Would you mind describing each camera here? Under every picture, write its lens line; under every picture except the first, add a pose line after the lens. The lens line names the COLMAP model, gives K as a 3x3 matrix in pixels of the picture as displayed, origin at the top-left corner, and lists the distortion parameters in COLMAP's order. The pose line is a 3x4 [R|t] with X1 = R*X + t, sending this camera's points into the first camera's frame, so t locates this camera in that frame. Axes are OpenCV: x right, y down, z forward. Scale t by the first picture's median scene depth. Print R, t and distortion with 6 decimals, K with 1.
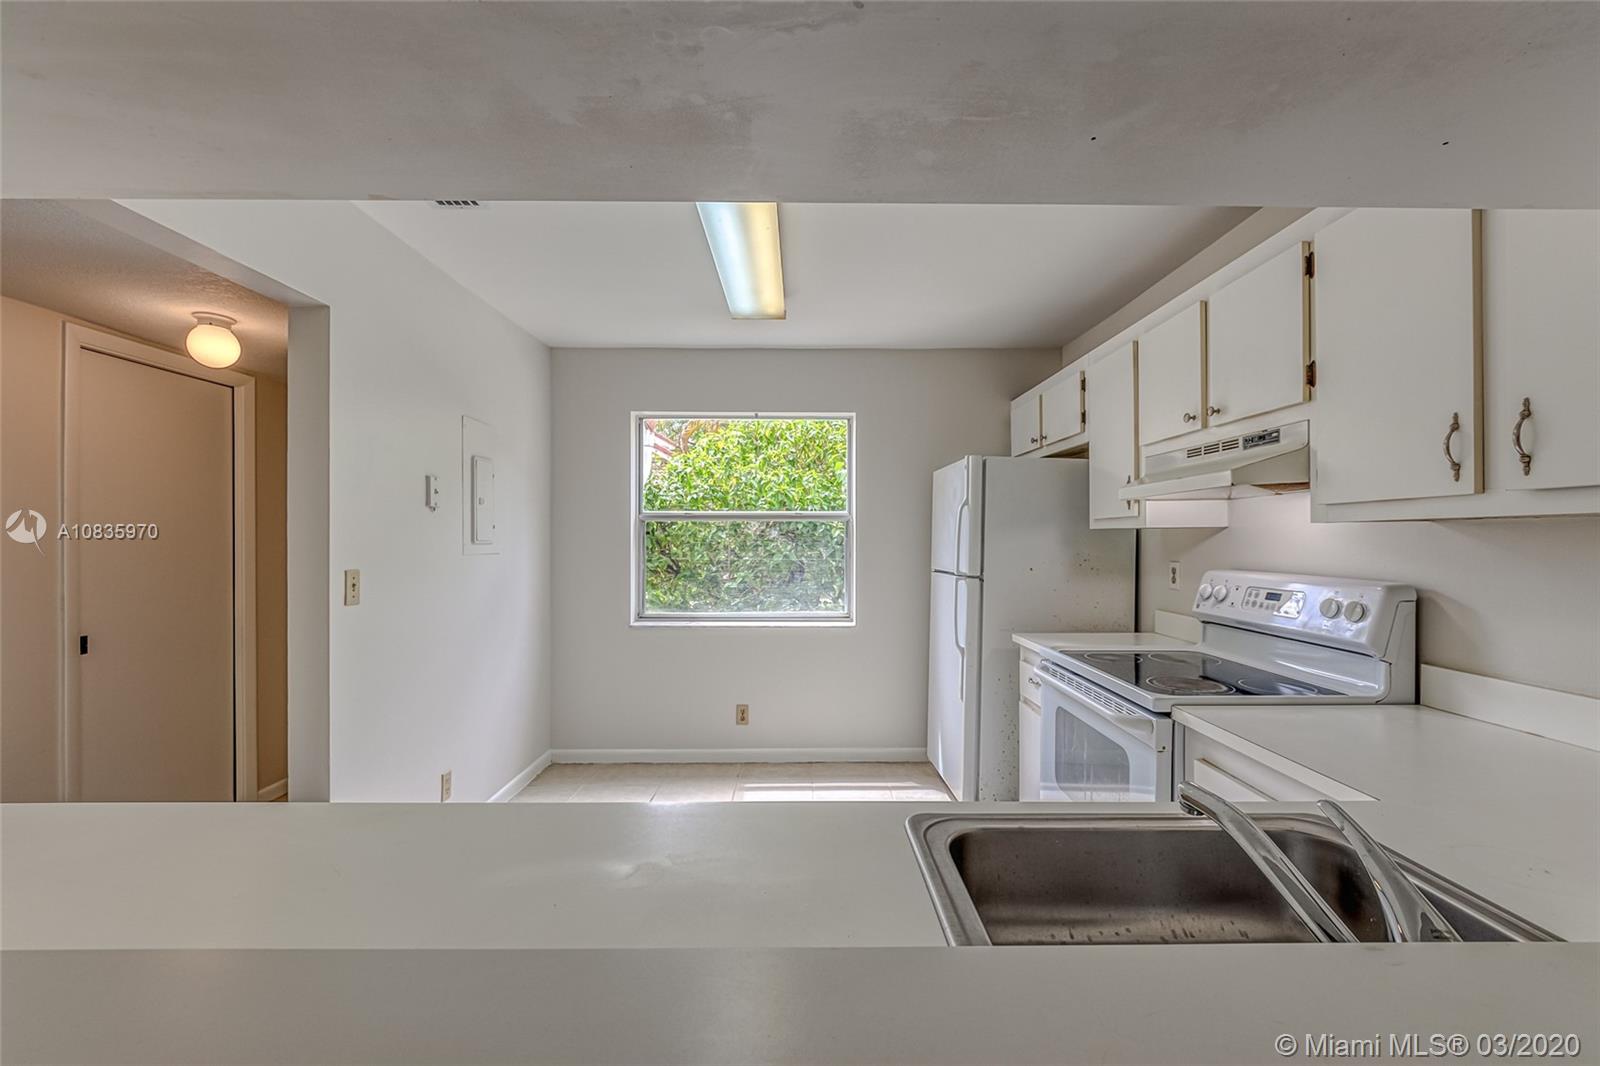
lens RADIAL K [[670.4, 0, 799.5], [0, 670.4, 535.5], [0, 0, 1]] dist [0.000161, -0.000932]
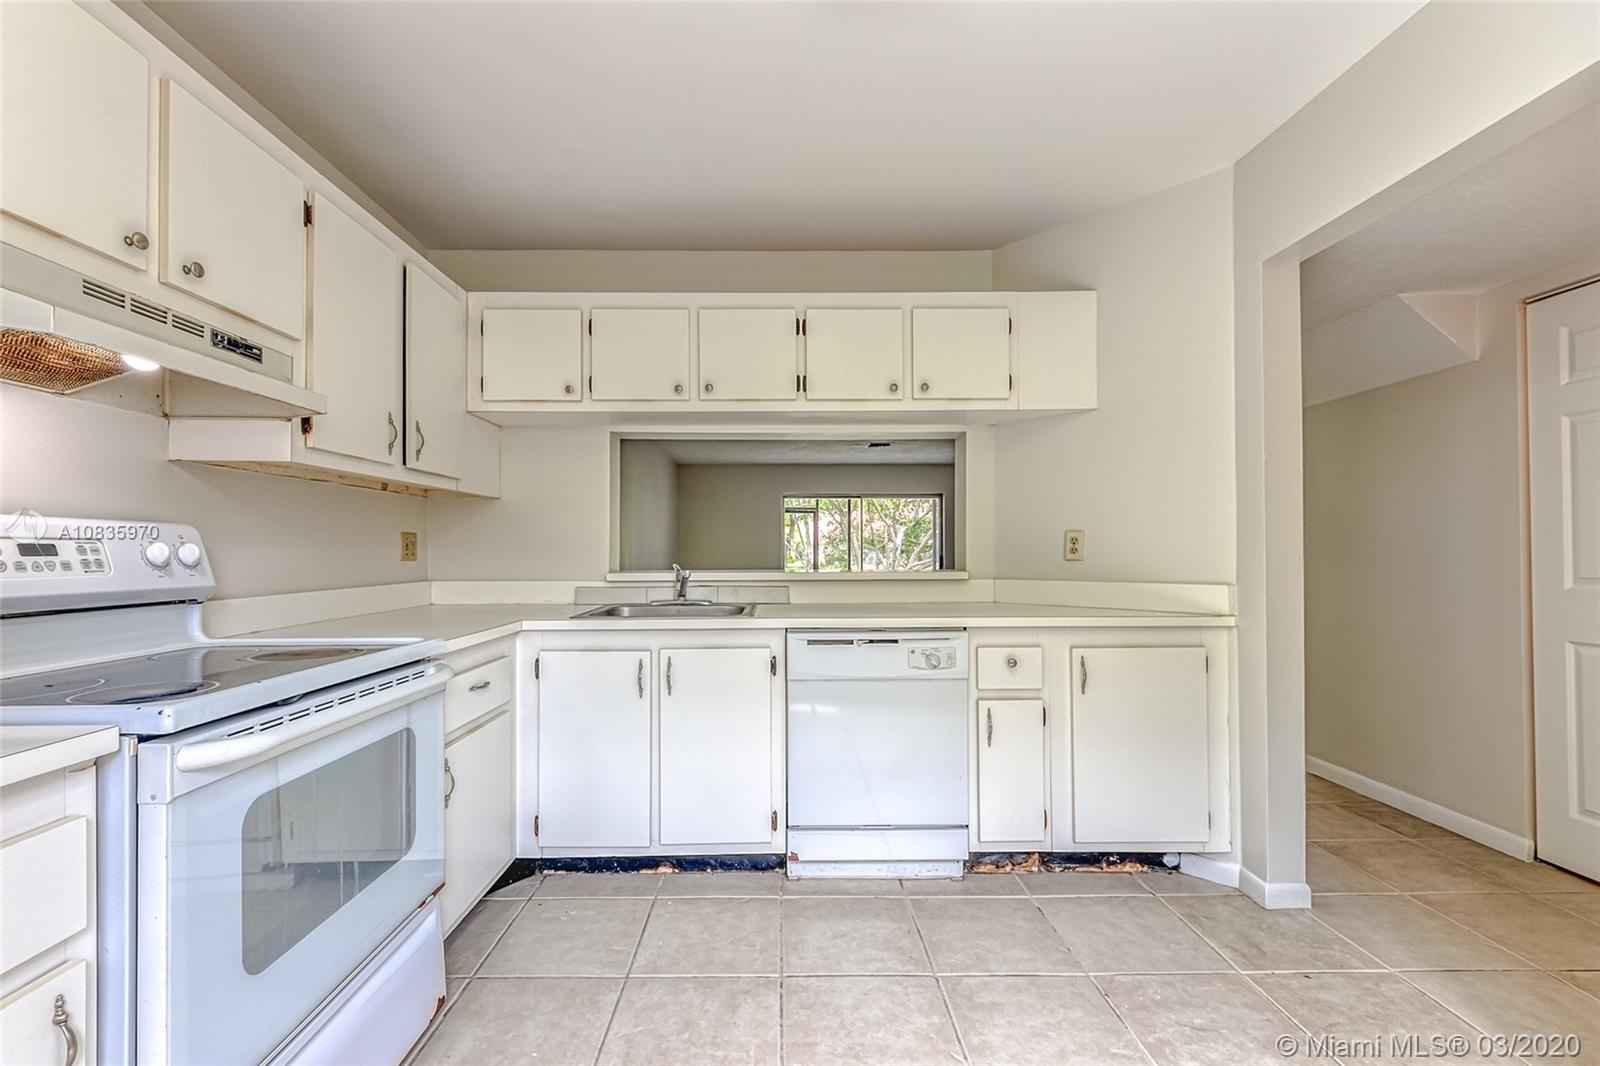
lens RADIAL K [[670.4, 0, 789.8], [0, 670.4, 541.0], [0, 0, 1]] dist [0.000161, -0.000932]
pose [[-0.999651, 0.001841, -0.026369, 0.020386], [0.002248, 0.999878, -0.015443, 0.049599], [0.026337, -0.015497, -0.999533, 0.856793]]
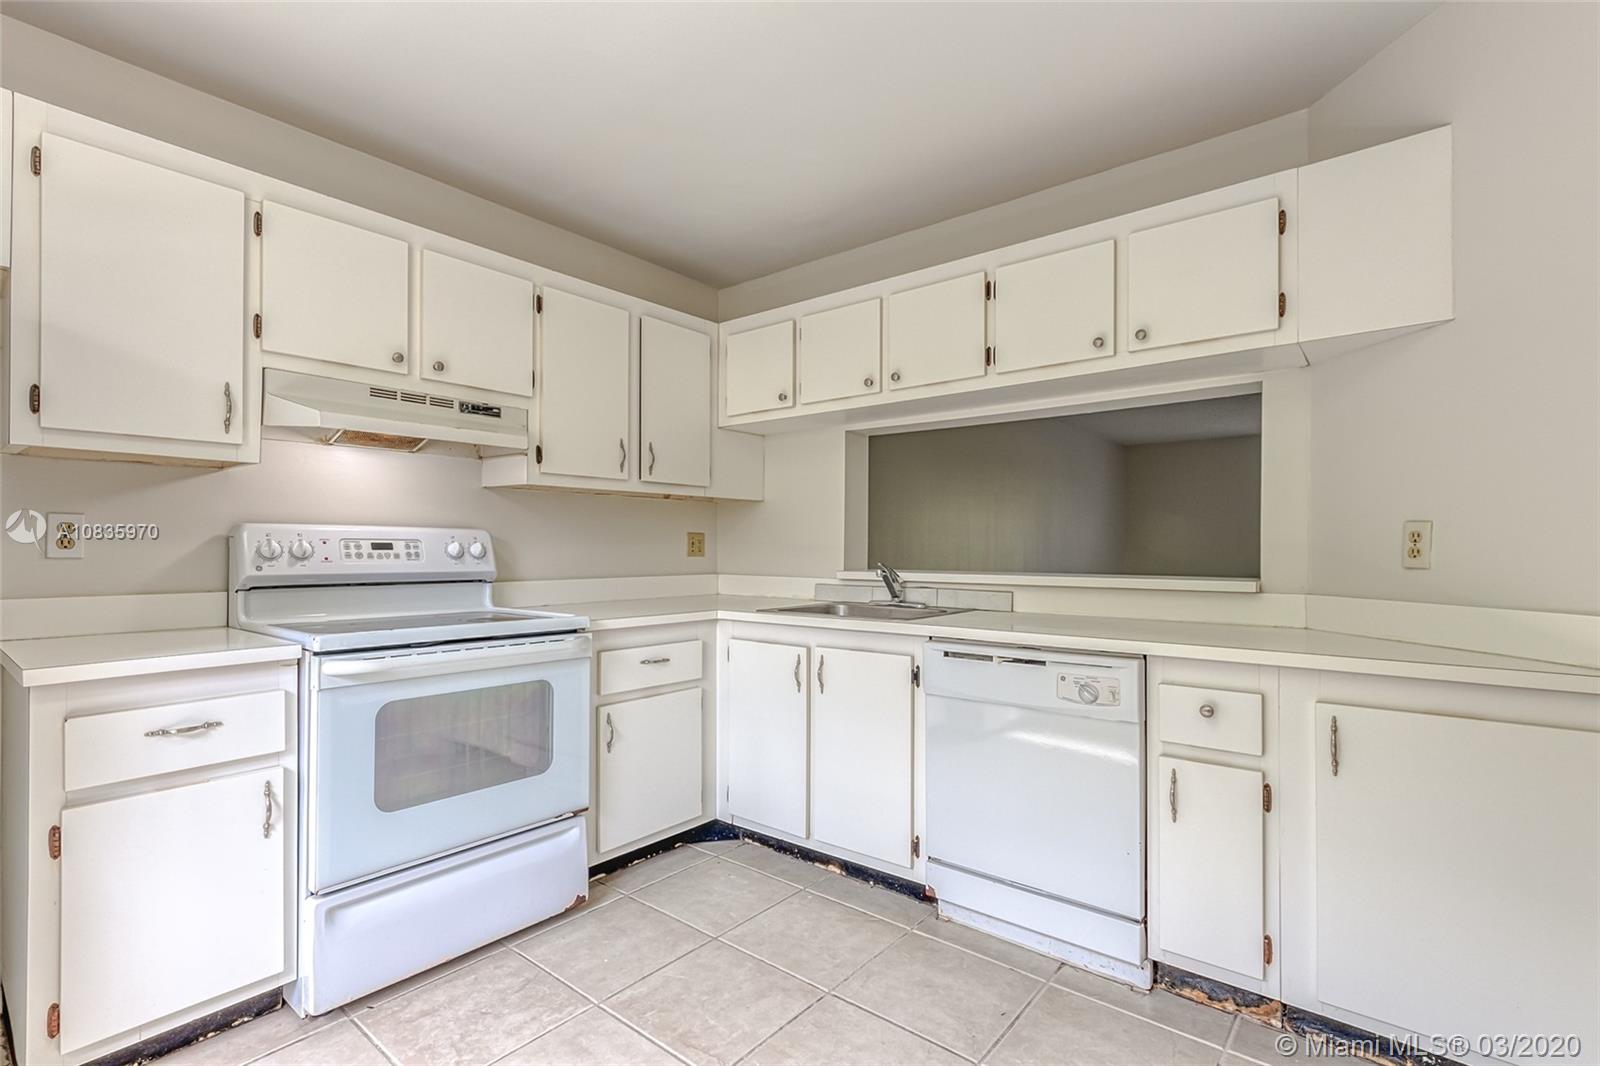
lens RADIAL K [[744.3, 0, 801.3], [0, 744.3, 540.3], [0, 0, 1]] dist [0.000973, -0.000748]
pose [[-0.784237, 0.003651, 0.620451, -0.276425], [-0.004803, 0.999917, -0.011954, 0.048863], [-0.620443, -0.012355, -0.784154, 0.792329]]
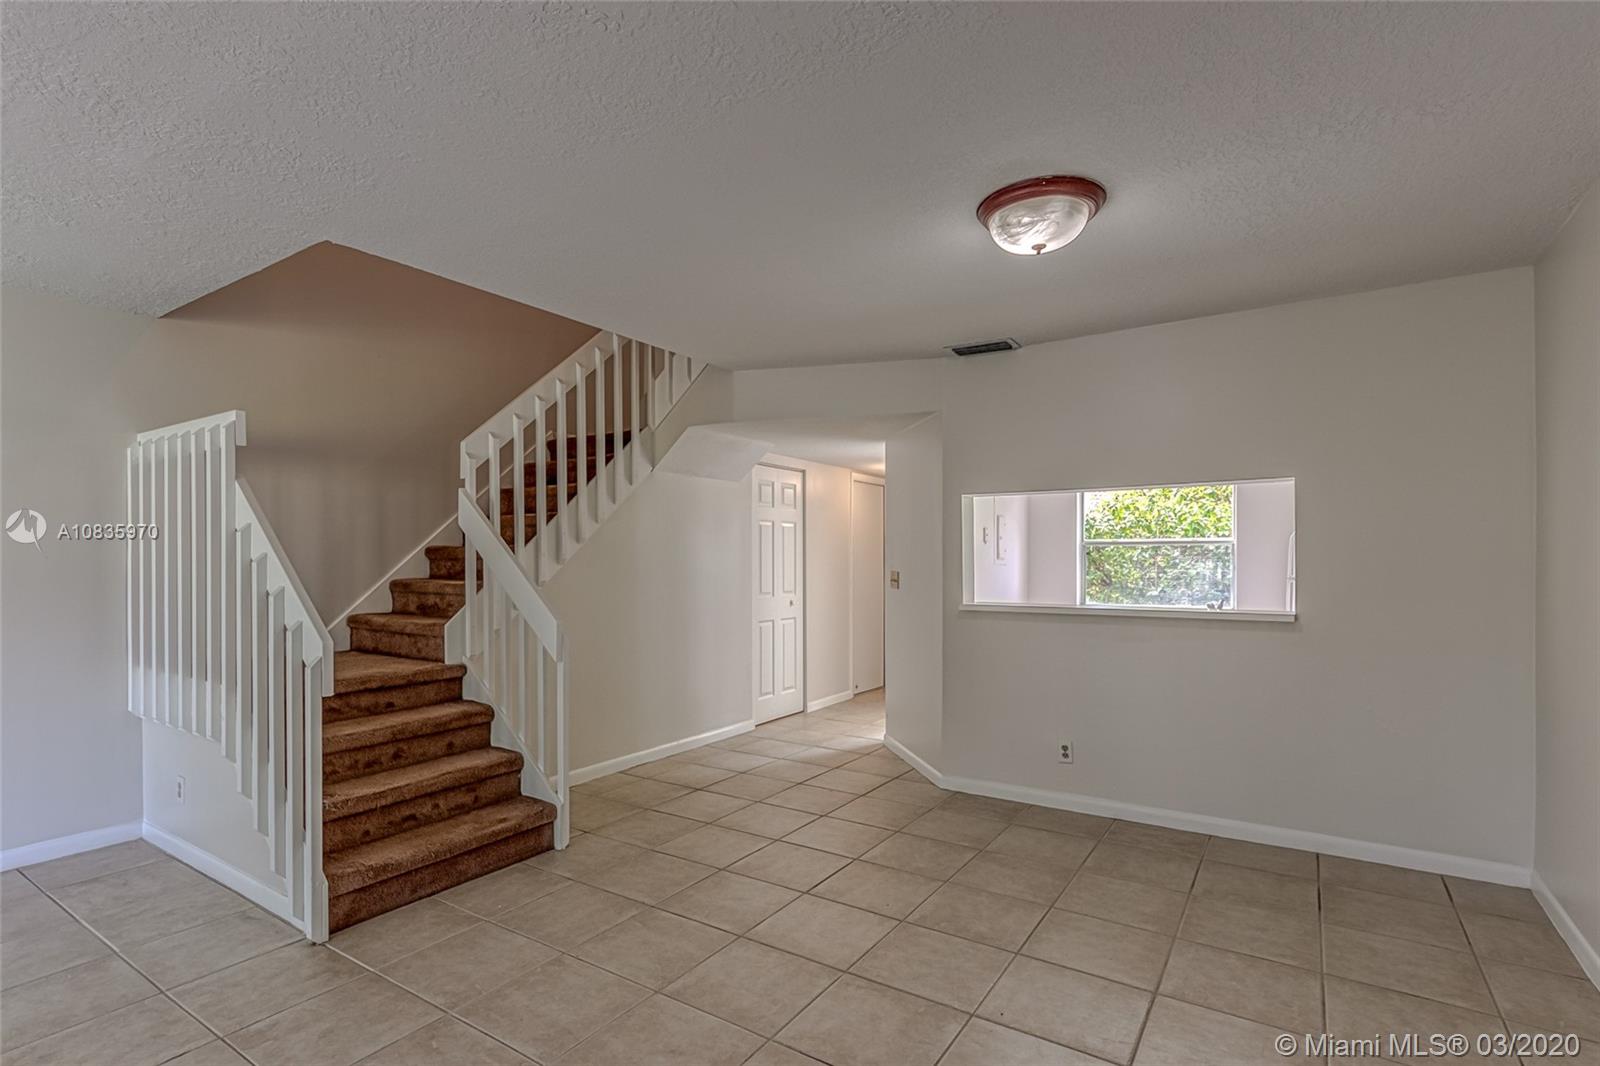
lens RADIAL K [[744.3, 0, 802.0], [0, 744.3, 563.0], [0, 0, 1]] dist [0.000973, -0.000748]
pose [[0.836958, 0.000222, -0.547267, 0.183338], [0.003470, 0.999978, 0.005713, 0.006368], [0.547256, -0.006680, 0.836939, -0.900831]]
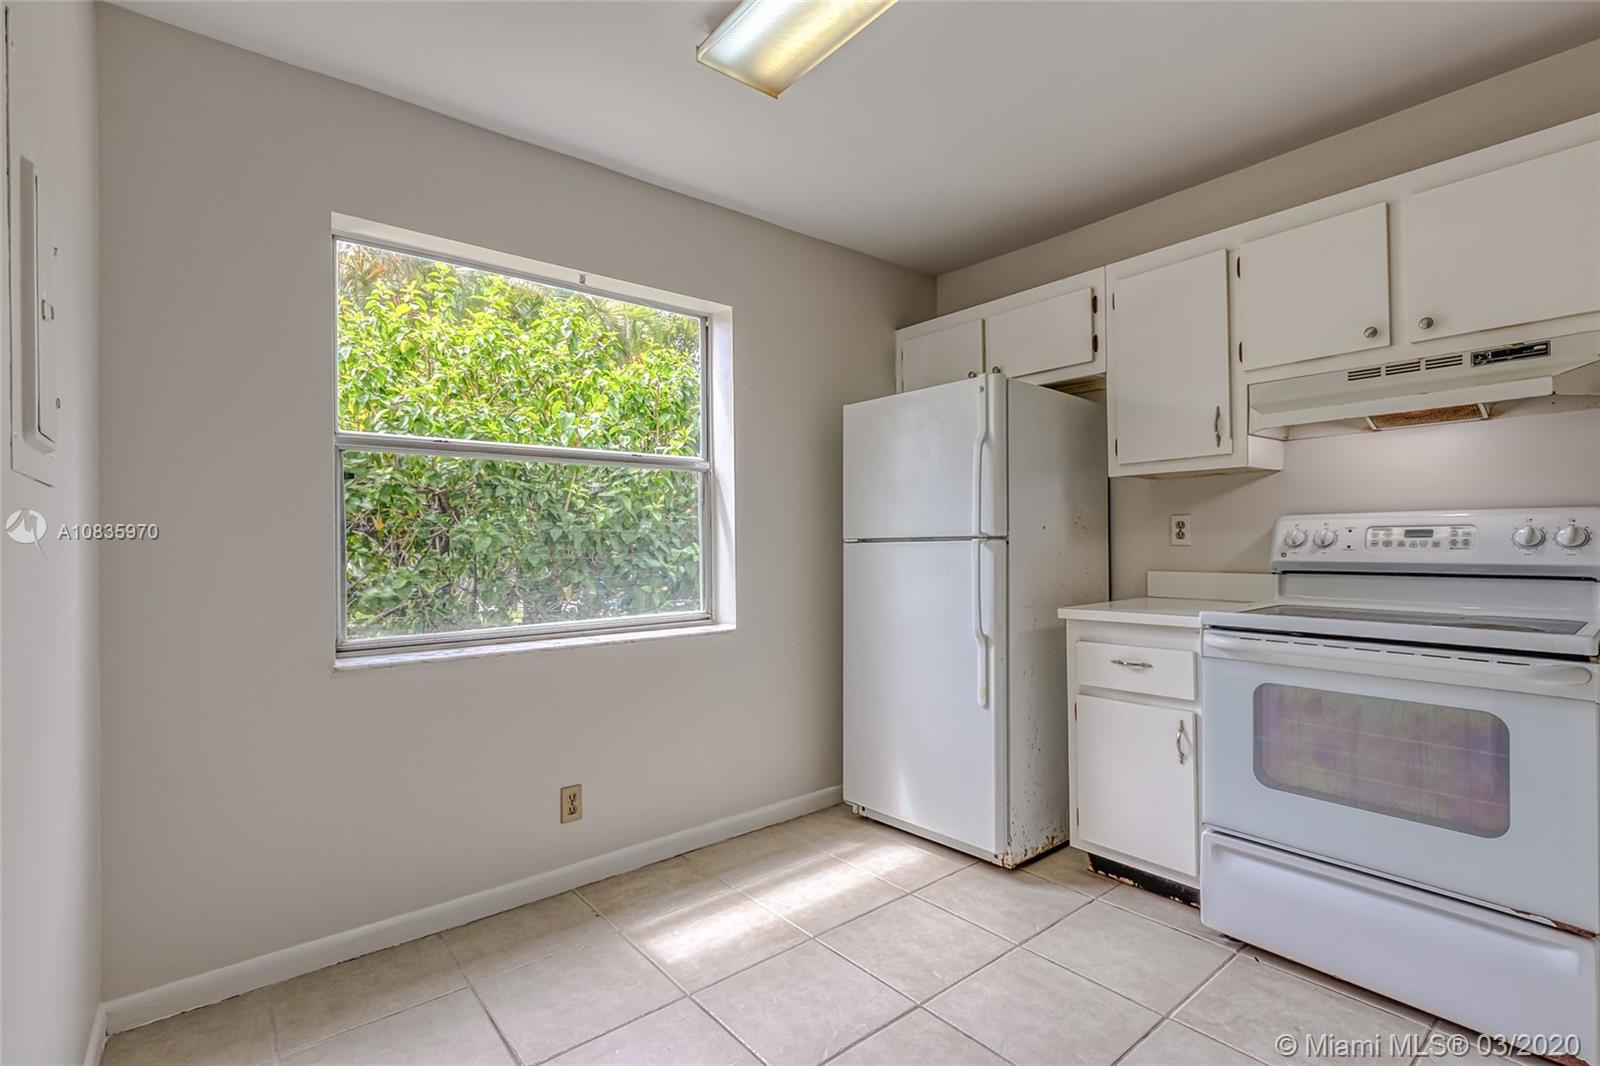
lens RADIAL K [[744.3, 0, 803.3], [0, 744.3, 535.5], [0, 0, 1]] dist [0.000973, -0.000748]
pose [[0.769474, -0.004812, 0.638660, -0.334927], [0.011007, 0.999923, -0.005728, 0.047710], [-0.638583, 0.011437, 0.769468, 0.392826]]
